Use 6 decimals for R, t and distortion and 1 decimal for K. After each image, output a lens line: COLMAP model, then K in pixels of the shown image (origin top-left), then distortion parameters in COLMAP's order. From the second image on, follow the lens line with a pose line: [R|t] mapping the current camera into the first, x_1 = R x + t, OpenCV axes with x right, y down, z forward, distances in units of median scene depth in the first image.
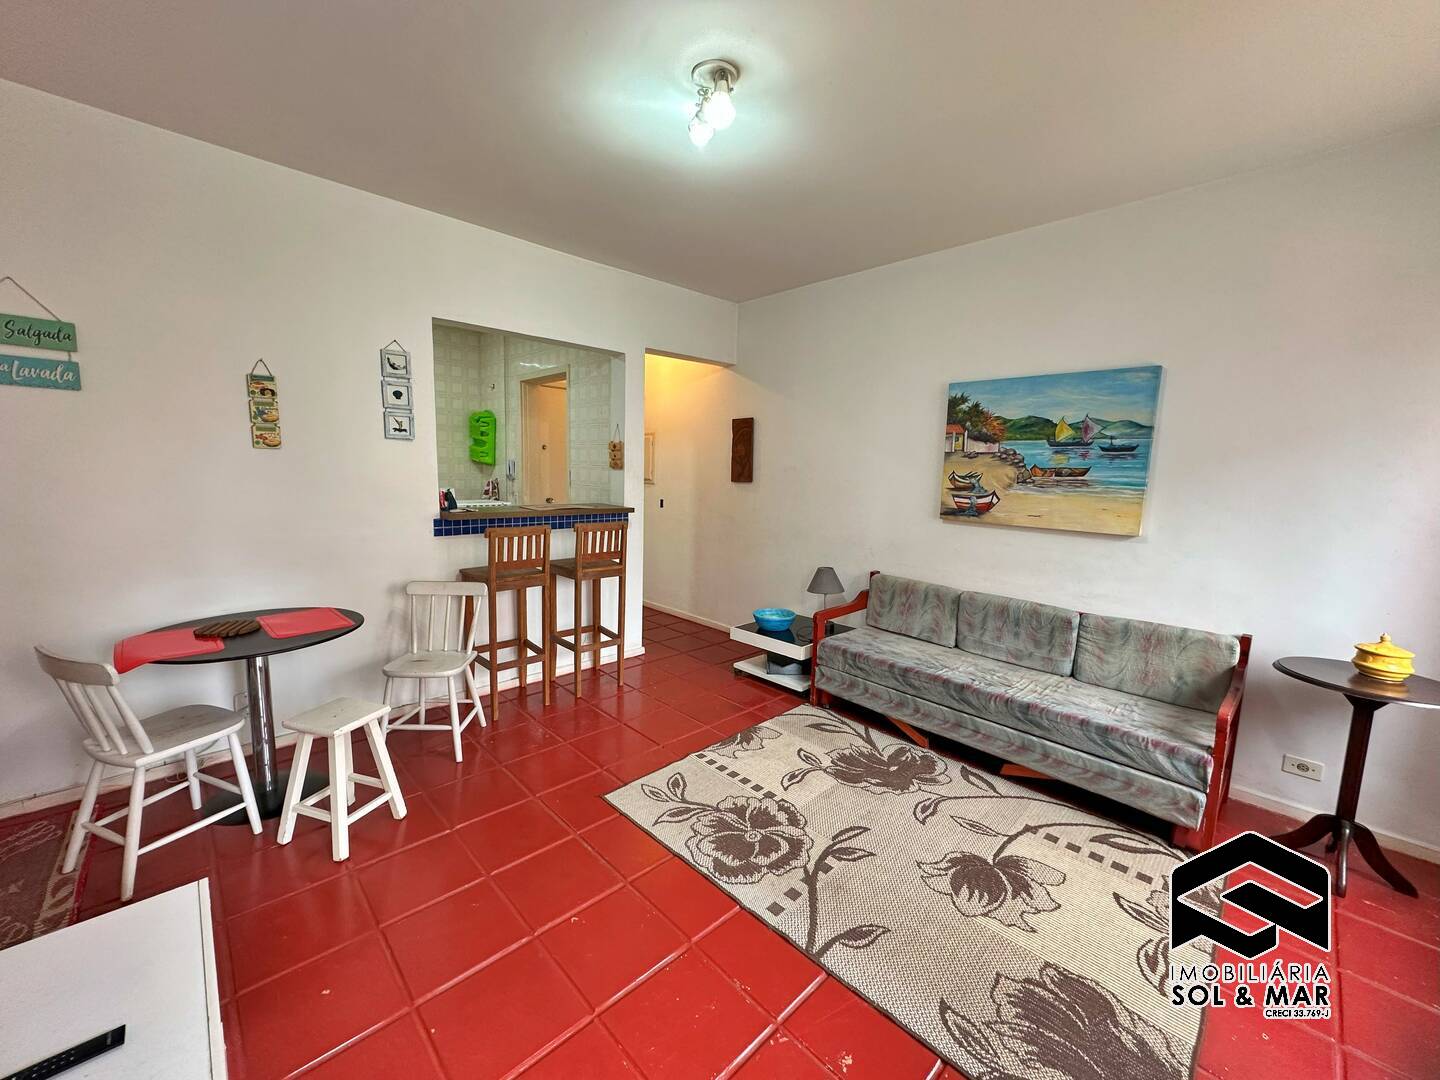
lens RADIAL K [[572.9, 0, 720.0], [0, 572.9, 540.0], [0, 0, 1]] dist [-0.001328, 0.000705]
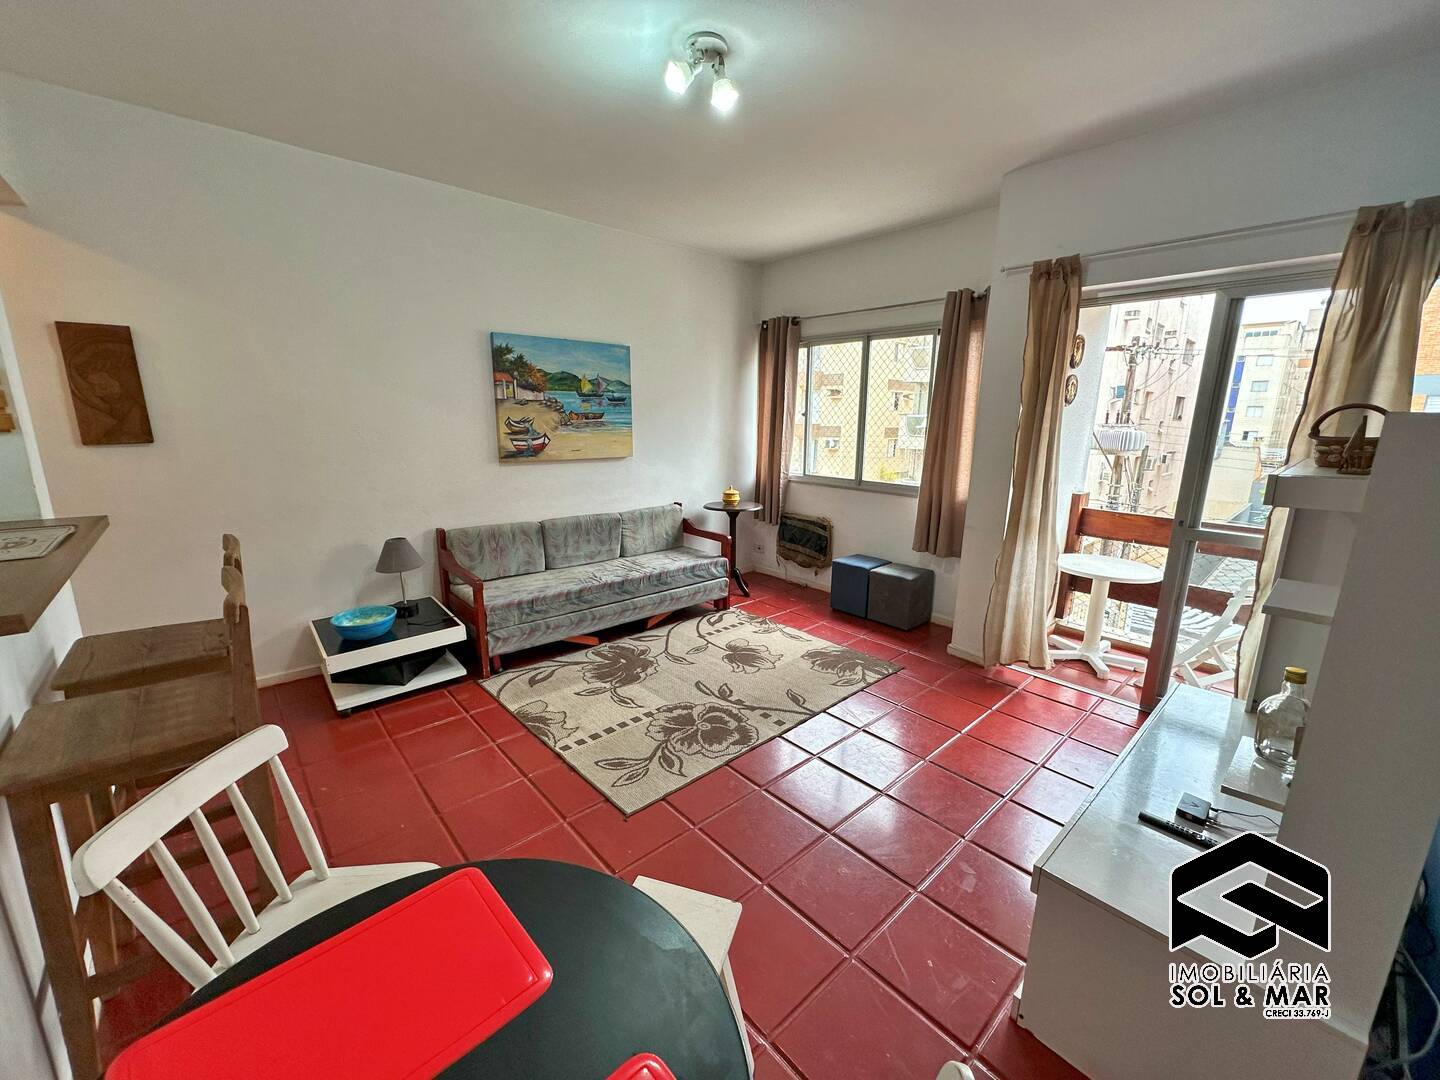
lens RADIAL K [[572.9, 0, 720.0], [0, 572.9, 540.0], [0, 0, 1]] dist [-0.001328, 0.000705]
pose [[0.034835, -0.240430, 0.970041, -0.833787], [0.116690, 0.964970, 0.234982, -0.125135], [-0.992557, 0.105008, 0.061670, 0.677363]]
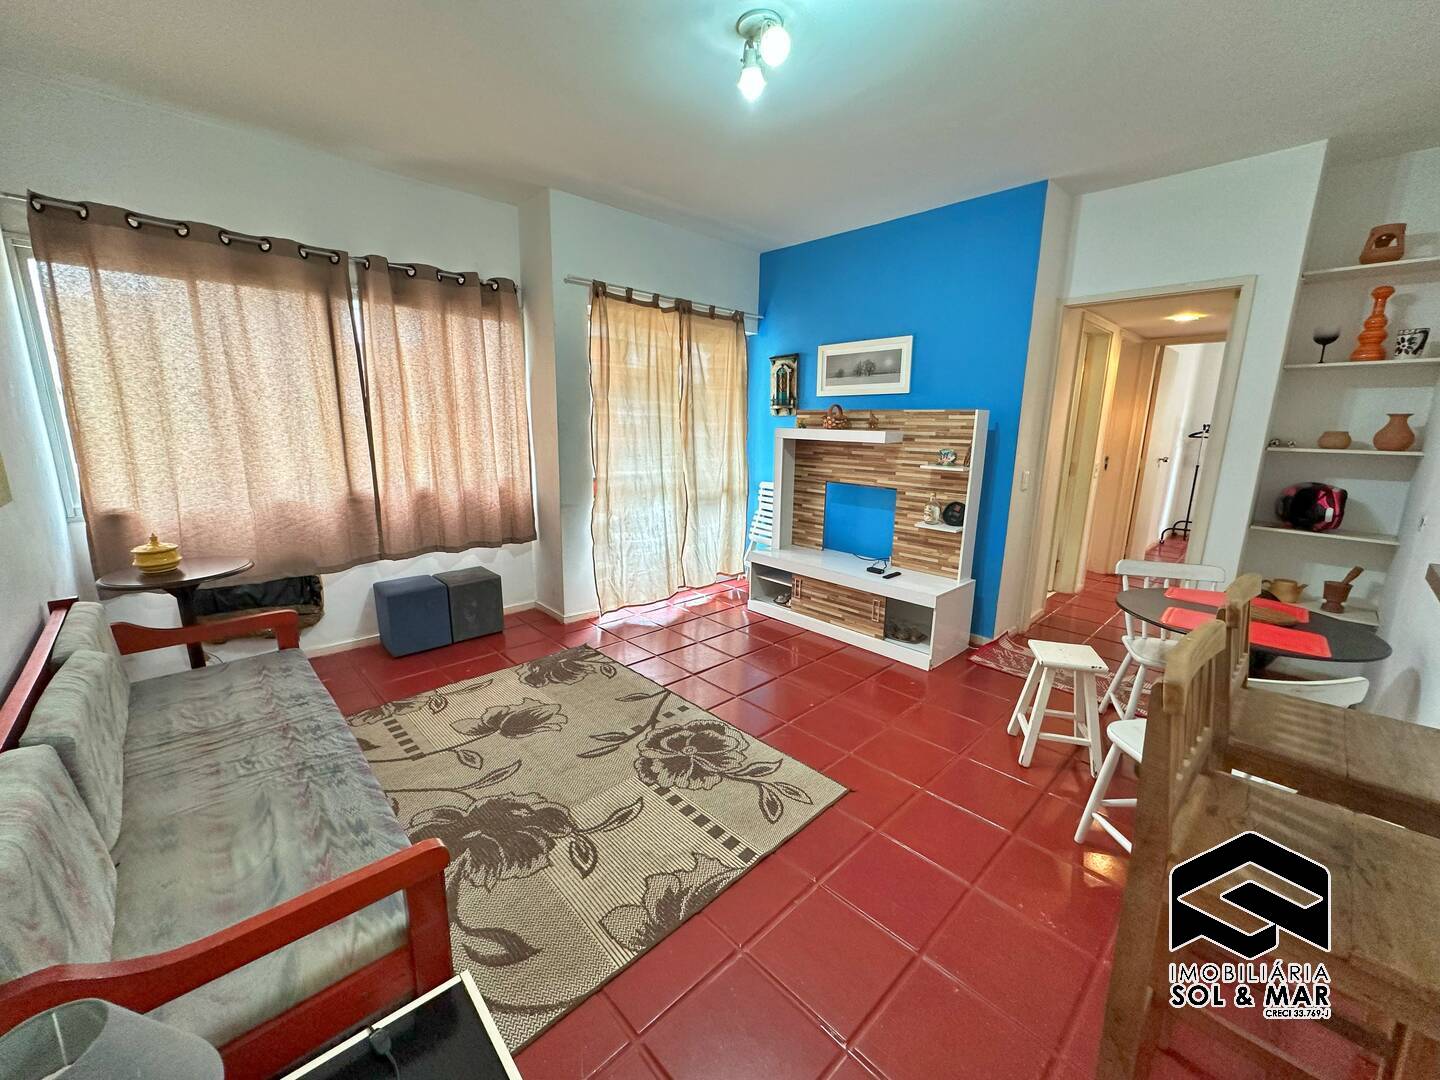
lens RADIAL K [[572.9, 0, 720.0], [0, 572.9, 540.0], [0, 0, 1]] dist [-0.001328, 0.000705]
pose [[-0.998977, -0.045085, -0.003441, 0.016820], [-0.043699, 0.943102, 0.329618, -0.187837], [-0.011615, 0.329431, -0.944108, 1.528154]]
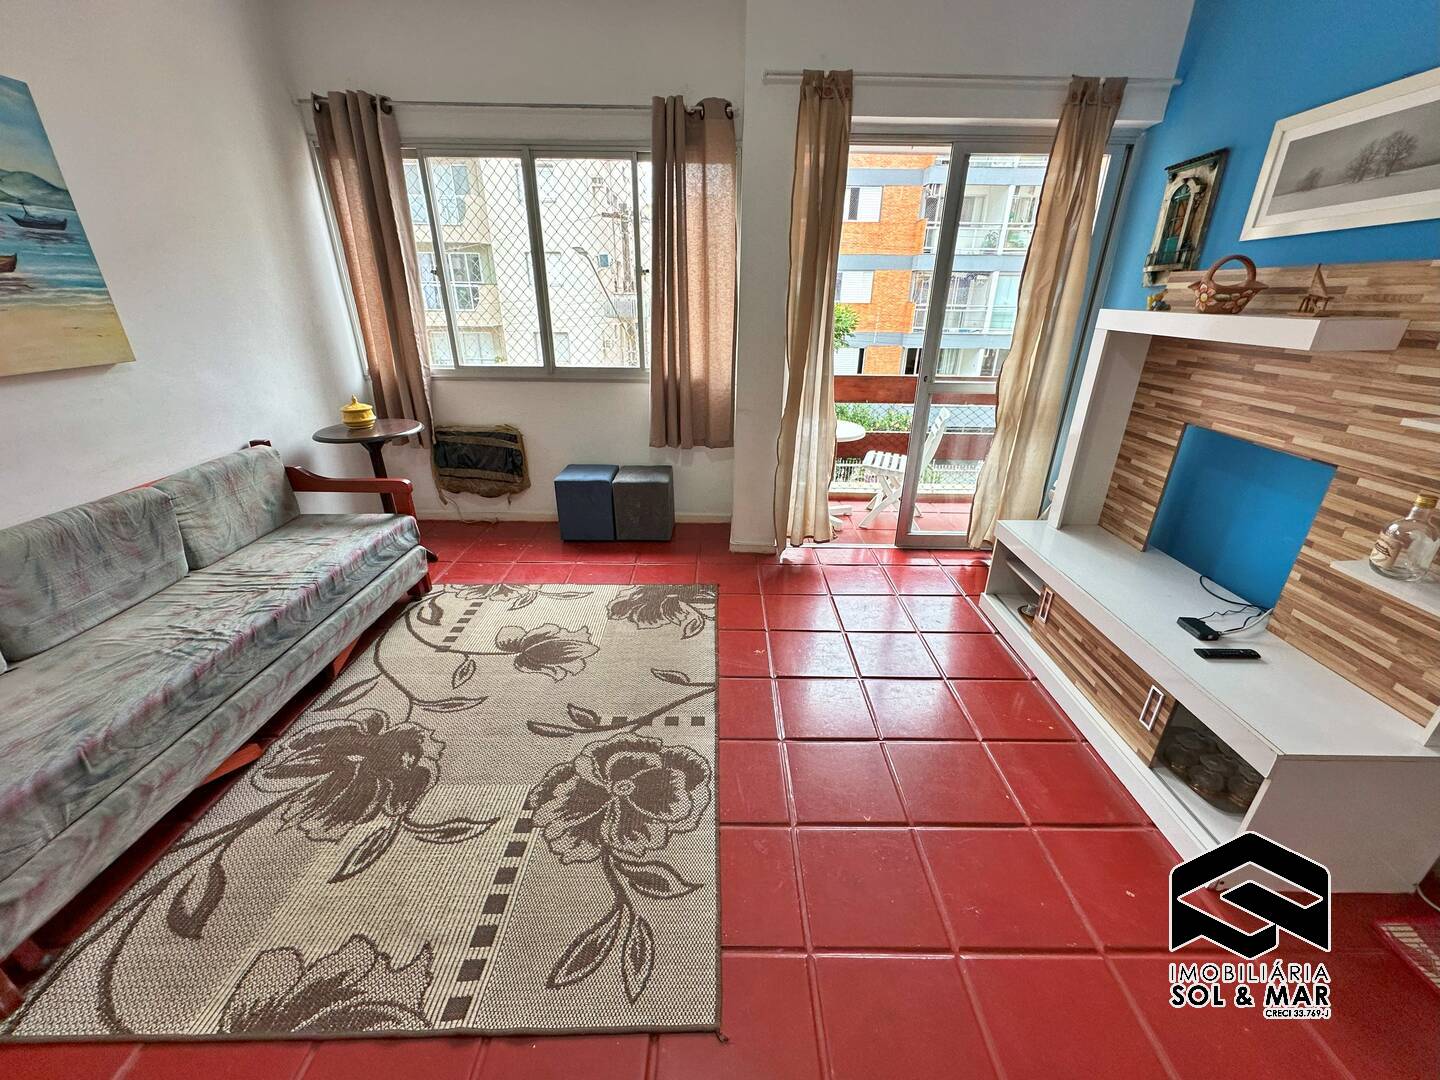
lens RADIAL K [[572.9, 0, 720.0], [0, 572.9, 540.0], [0, 0, 1]] dist [-0.001328, 0.000705]
pose [[-0.718350, -0.308807, 0.623388, -0.336695], [0.058473, 0.866109, 0.496423, -0.126755], [-0.693220, 0.393057, -0.604112, 0.998501]]
